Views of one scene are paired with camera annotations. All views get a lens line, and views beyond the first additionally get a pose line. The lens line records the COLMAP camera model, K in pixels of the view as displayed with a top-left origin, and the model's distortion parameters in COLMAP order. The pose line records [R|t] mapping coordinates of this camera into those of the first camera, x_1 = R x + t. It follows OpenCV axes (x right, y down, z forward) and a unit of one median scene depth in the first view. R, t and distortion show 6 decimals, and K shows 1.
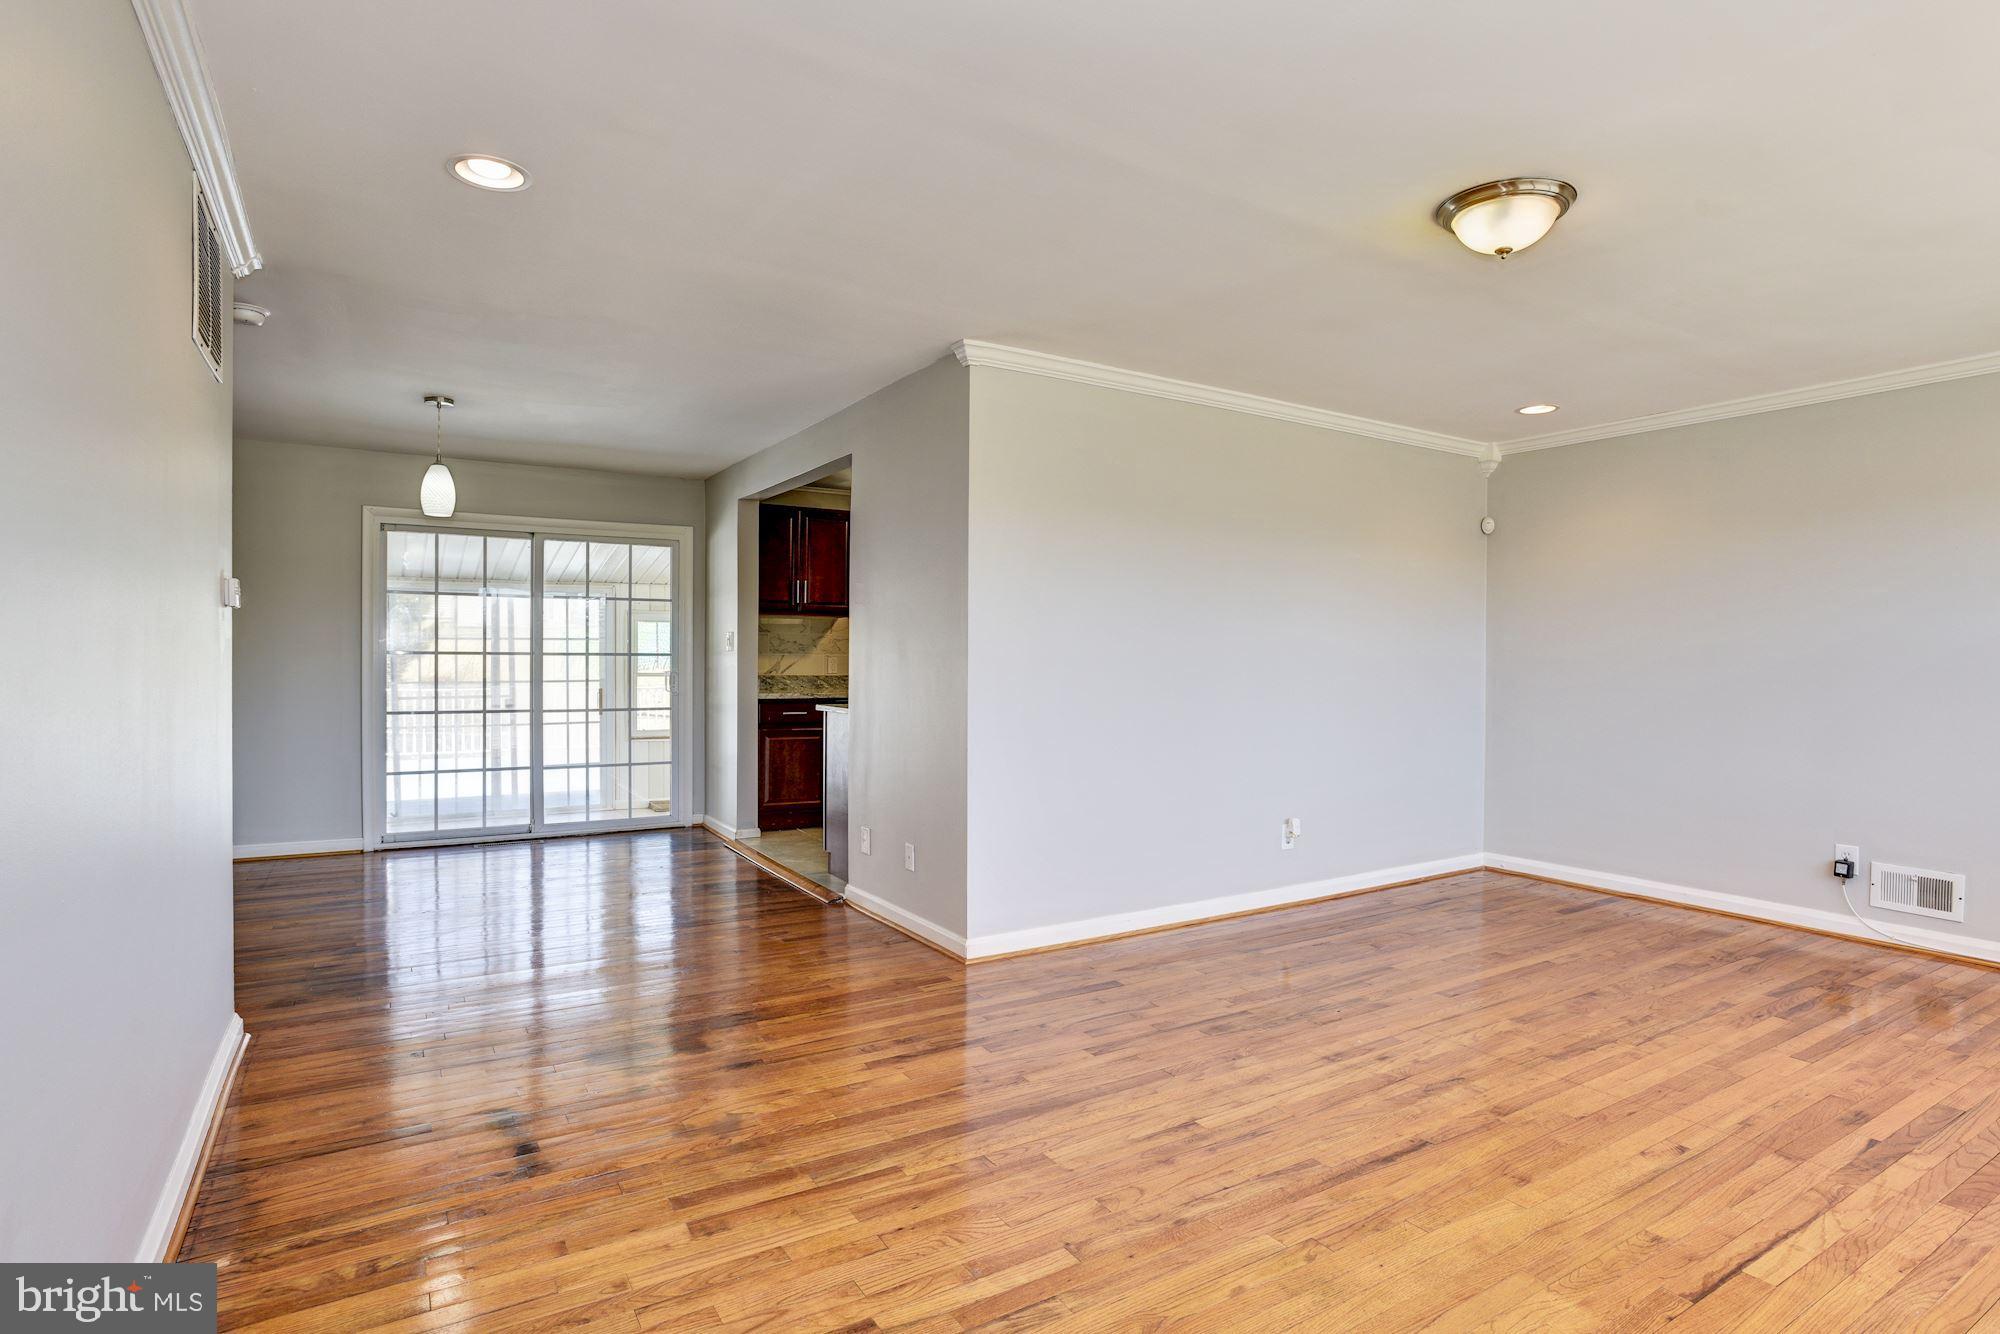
lens RADIAL K [[999.0, 0, 936.4], [0, 999.0, 663.1], [0, 0, 1]] dist [-0.051491, 0.019046]
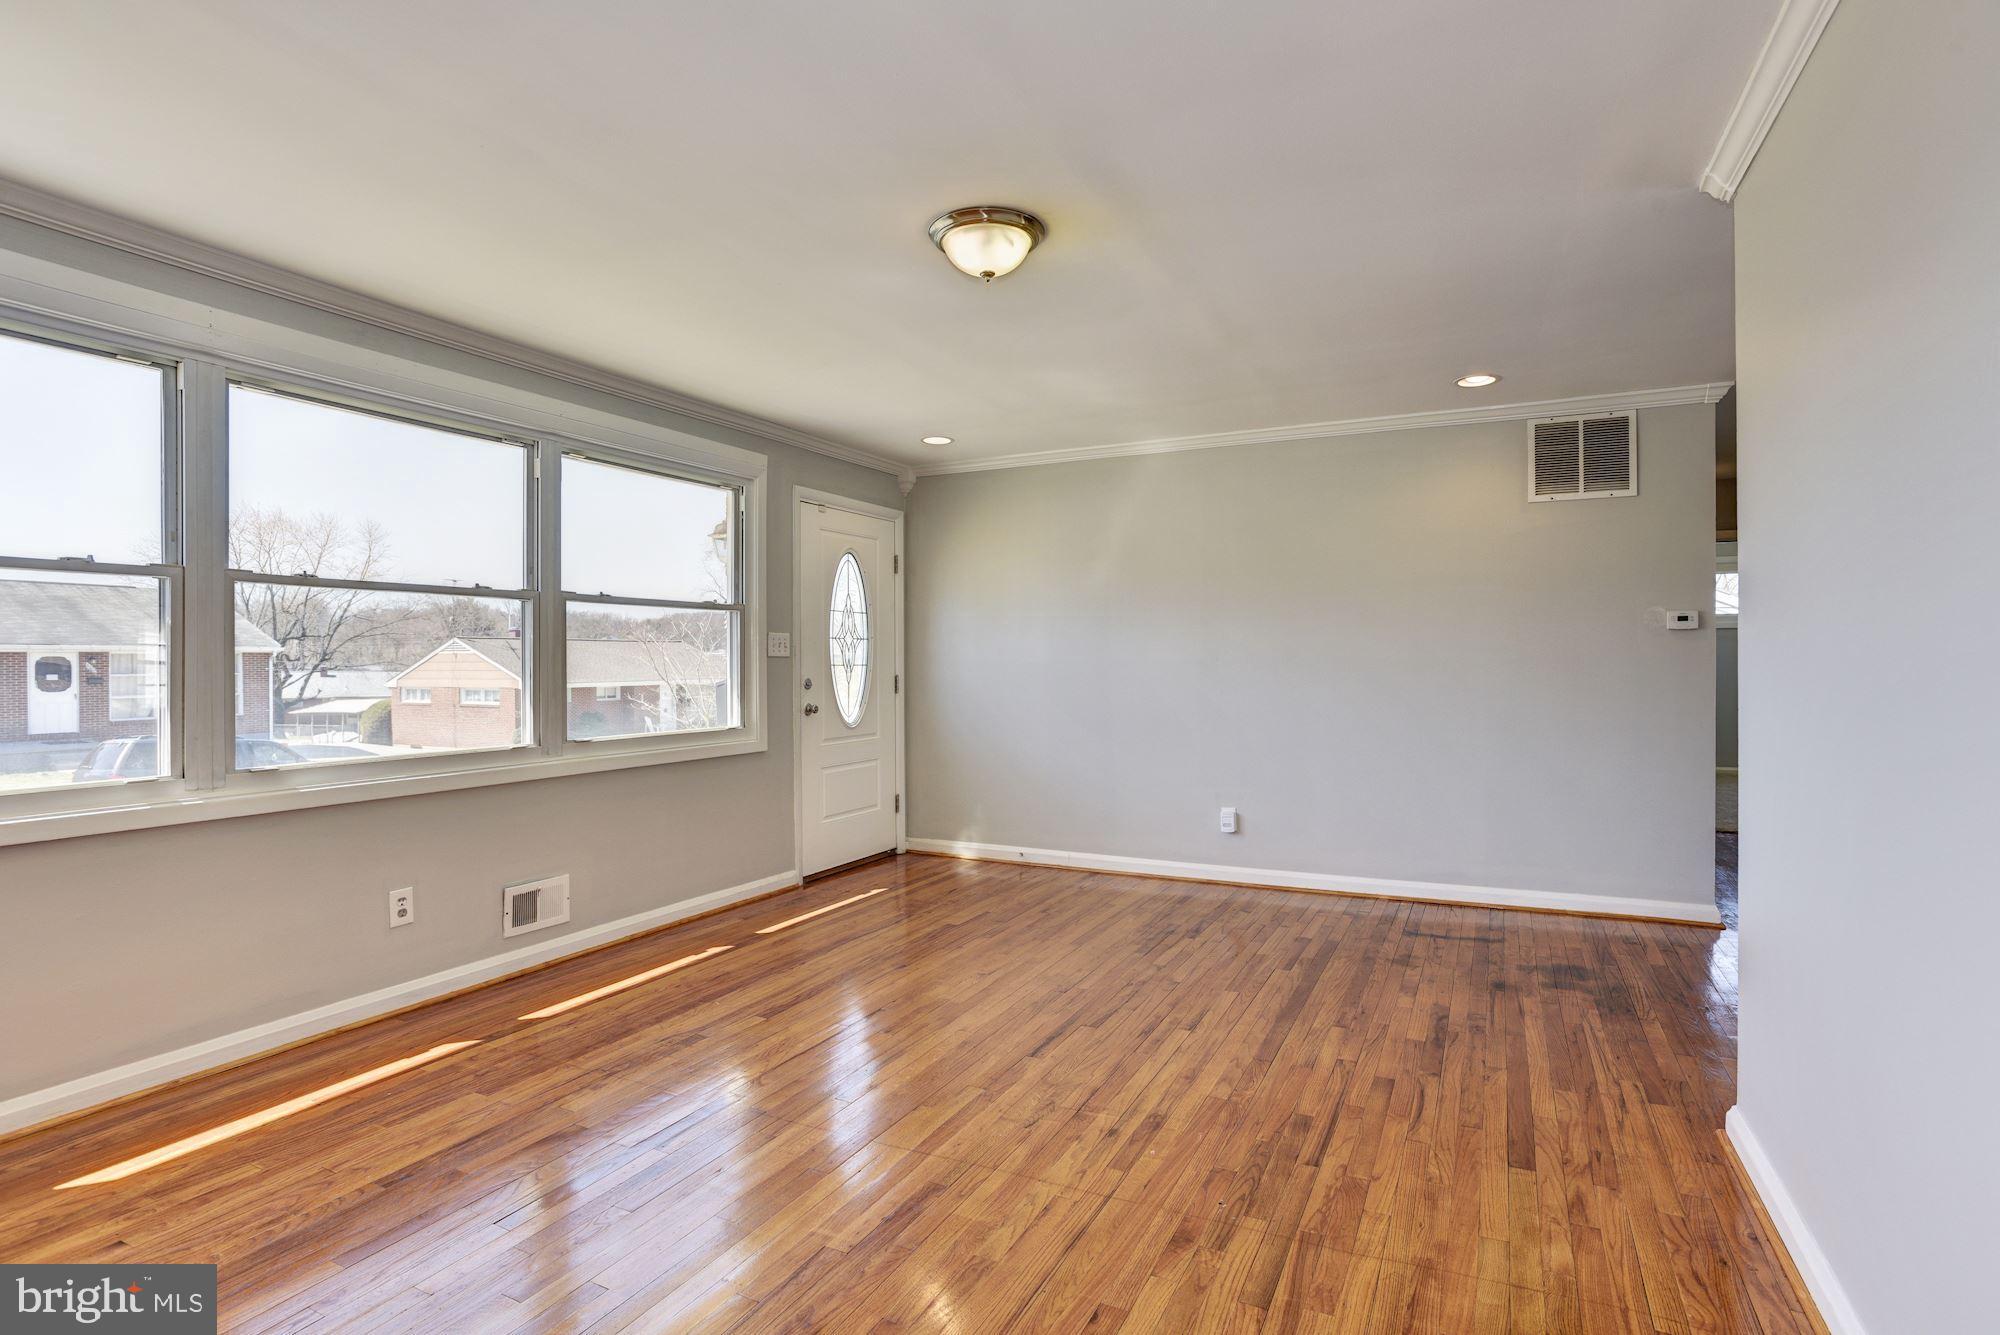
lens RADIAL K [[1054.4, 0, 1081.7], [0, 1054.4, 666.5], [0, 0, 1]] dist [-0.052932, 0.000810]
pose [[-0.785423, -0.000158, -0.618959, 1.189438], [-0.005218, 0.999966, 0.006367, -0.010307], [0.618937, 0.008231, -0.785397, 1.941294]]
